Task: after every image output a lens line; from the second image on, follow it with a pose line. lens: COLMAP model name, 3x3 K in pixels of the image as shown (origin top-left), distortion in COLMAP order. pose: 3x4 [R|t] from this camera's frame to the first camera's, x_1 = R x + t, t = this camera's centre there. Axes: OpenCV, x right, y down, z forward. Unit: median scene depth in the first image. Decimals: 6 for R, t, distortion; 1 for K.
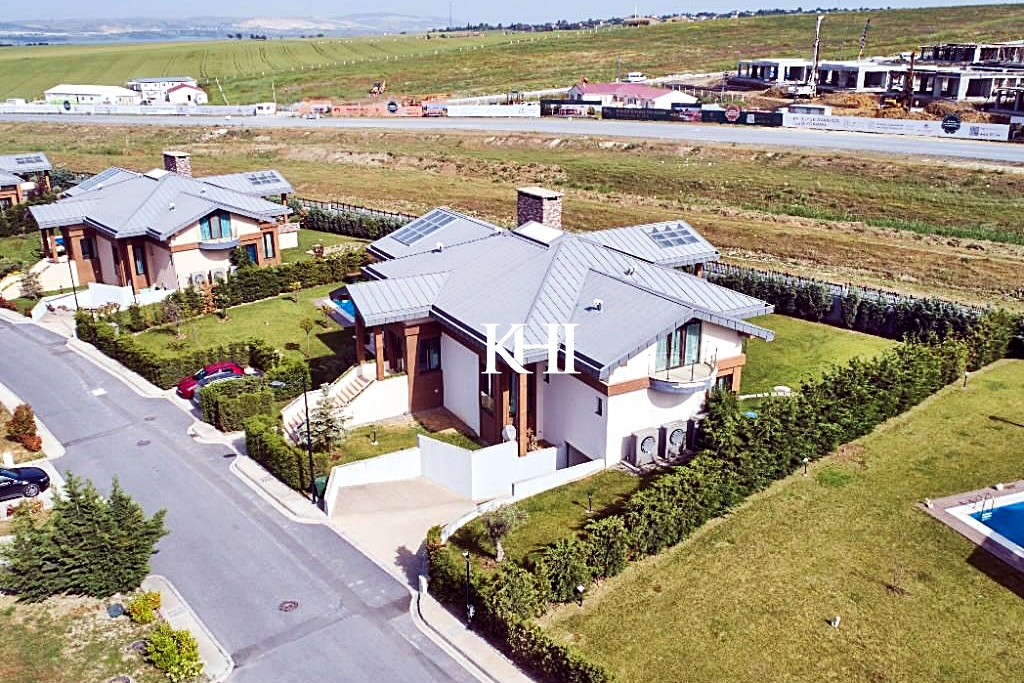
lens RADIAL K [[898.8, 0, 525.5], [0, 898.8, 341.7], [0, 0, 1]] dist [-0.013421, 0.005816]
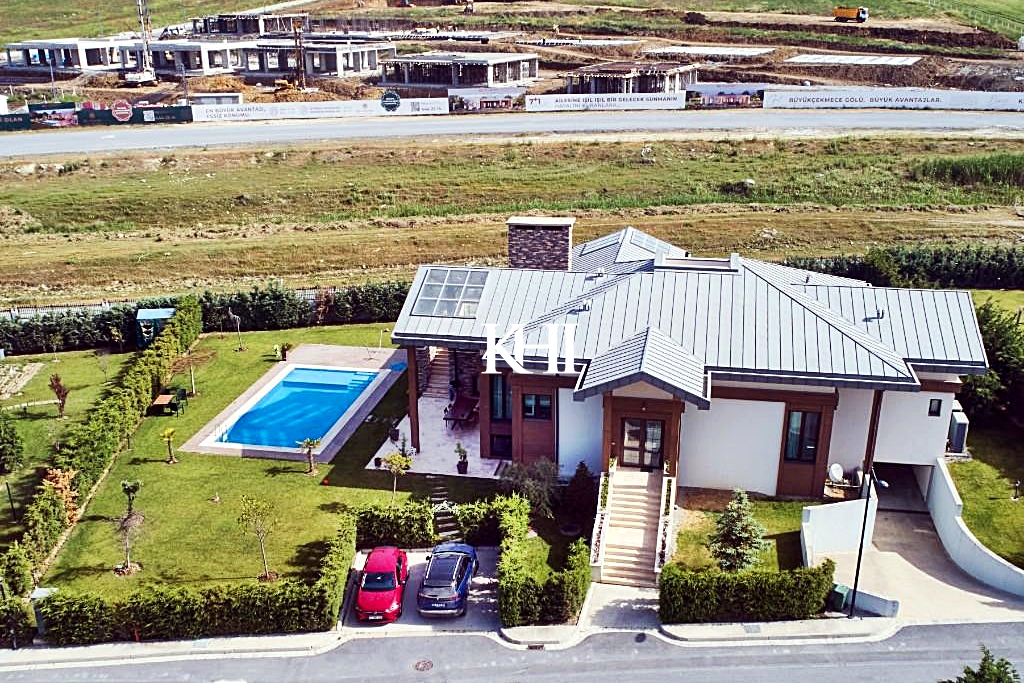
lens RADIAL K [[1033.9, 0, 472.5], [0, 1033.9, 422.6], [0, 0, 1]] dist [0.010982, 0.026663]
pose [[0.657535, -0.295717, 0.692964, -0.288537], [0.256349, 0.952688, 0.163309, -0.063199], [-0.708472, 0.070259, 0.702233, 0.156762]]
